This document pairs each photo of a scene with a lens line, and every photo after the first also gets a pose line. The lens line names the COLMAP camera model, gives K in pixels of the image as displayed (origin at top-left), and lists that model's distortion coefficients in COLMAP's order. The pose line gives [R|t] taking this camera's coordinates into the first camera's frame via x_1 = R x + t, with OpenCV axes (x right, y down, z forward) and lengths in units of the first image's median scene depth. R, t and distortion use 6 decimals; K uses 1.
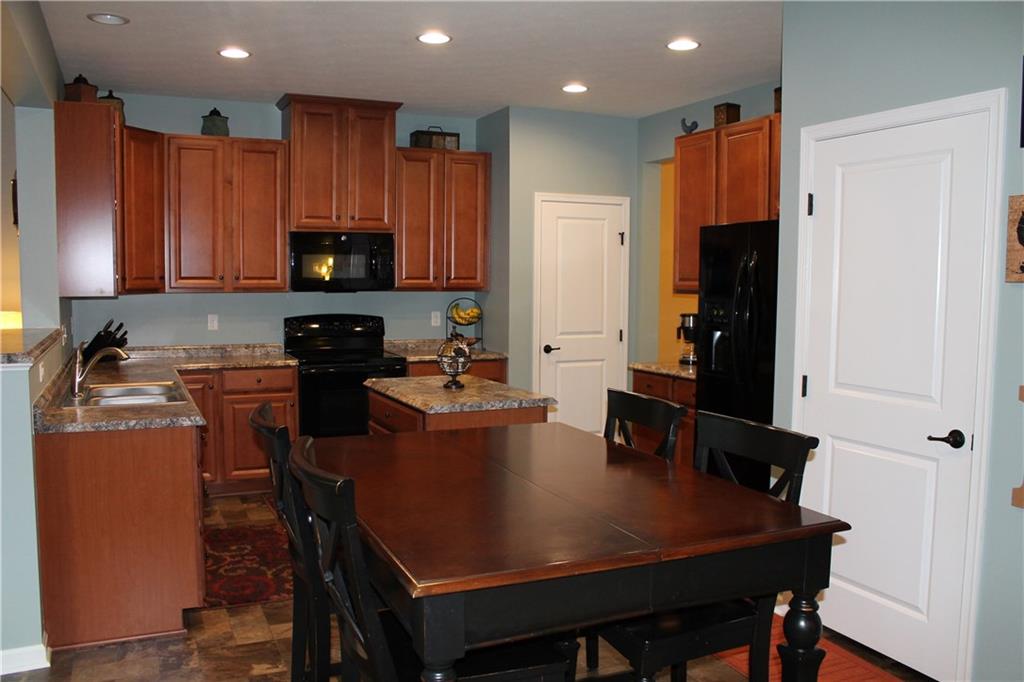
lens RADIAL K [[849.7, 0, 512.0], [0, 849.7, 341.0], [0, 0, 1]] dist [-0.180698, 0.182966]
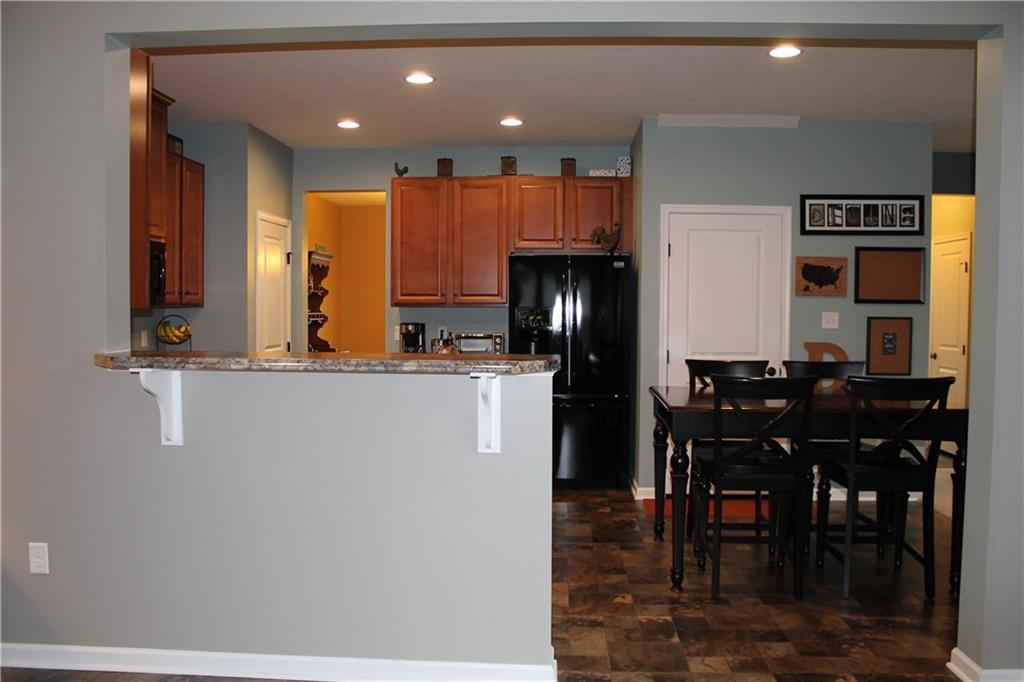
lens RADIAL K [[849.7, 0, 512.0], [0, 849.7, 341.0], [0, 0, 1]] dist [-0.180698, 0.182966]
pose [[0.476461, -0.041589, 0.878212, -0.743662], [0.062850, 0.997936, 0.013160, -0.011806], [-0.876947, 0.048925, 0.478091, 0.259233]]
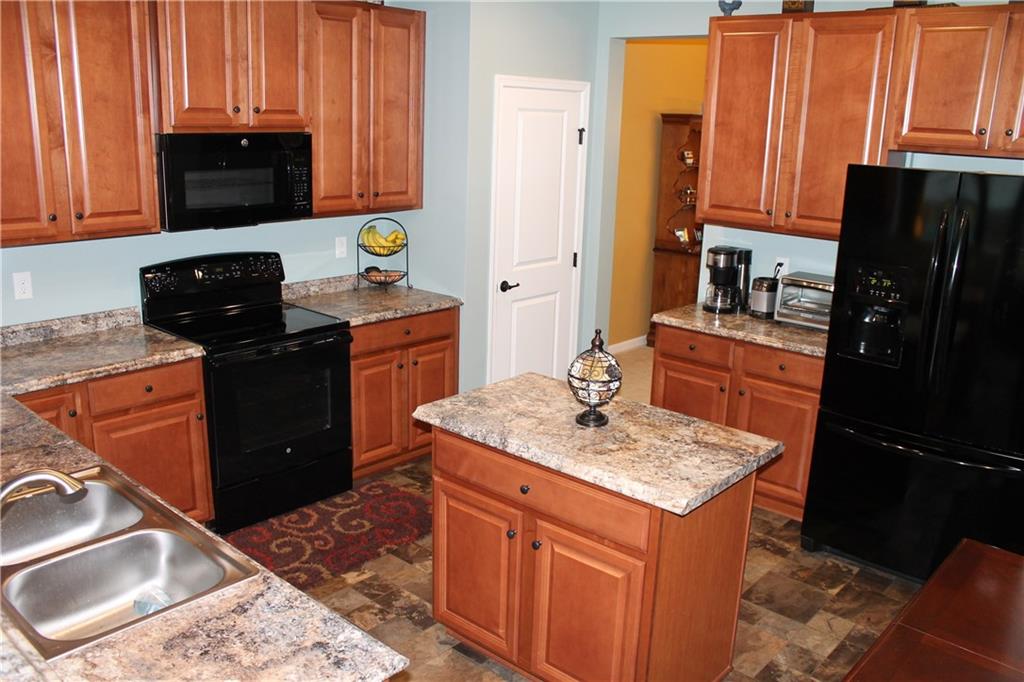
lens RADIAL K [[849.7, 0, 512.0], [0, 849.7, 341.0], [0, 0, 1]] dist [-0.180698, 0.182966]
pose [[0.918012, -0.078787, 0.388647, -0.262872], [0.002948, 0.981393, 0.191986, -0.092636], [-0.396541, -0.175100, 0.901163, 0.324595]]
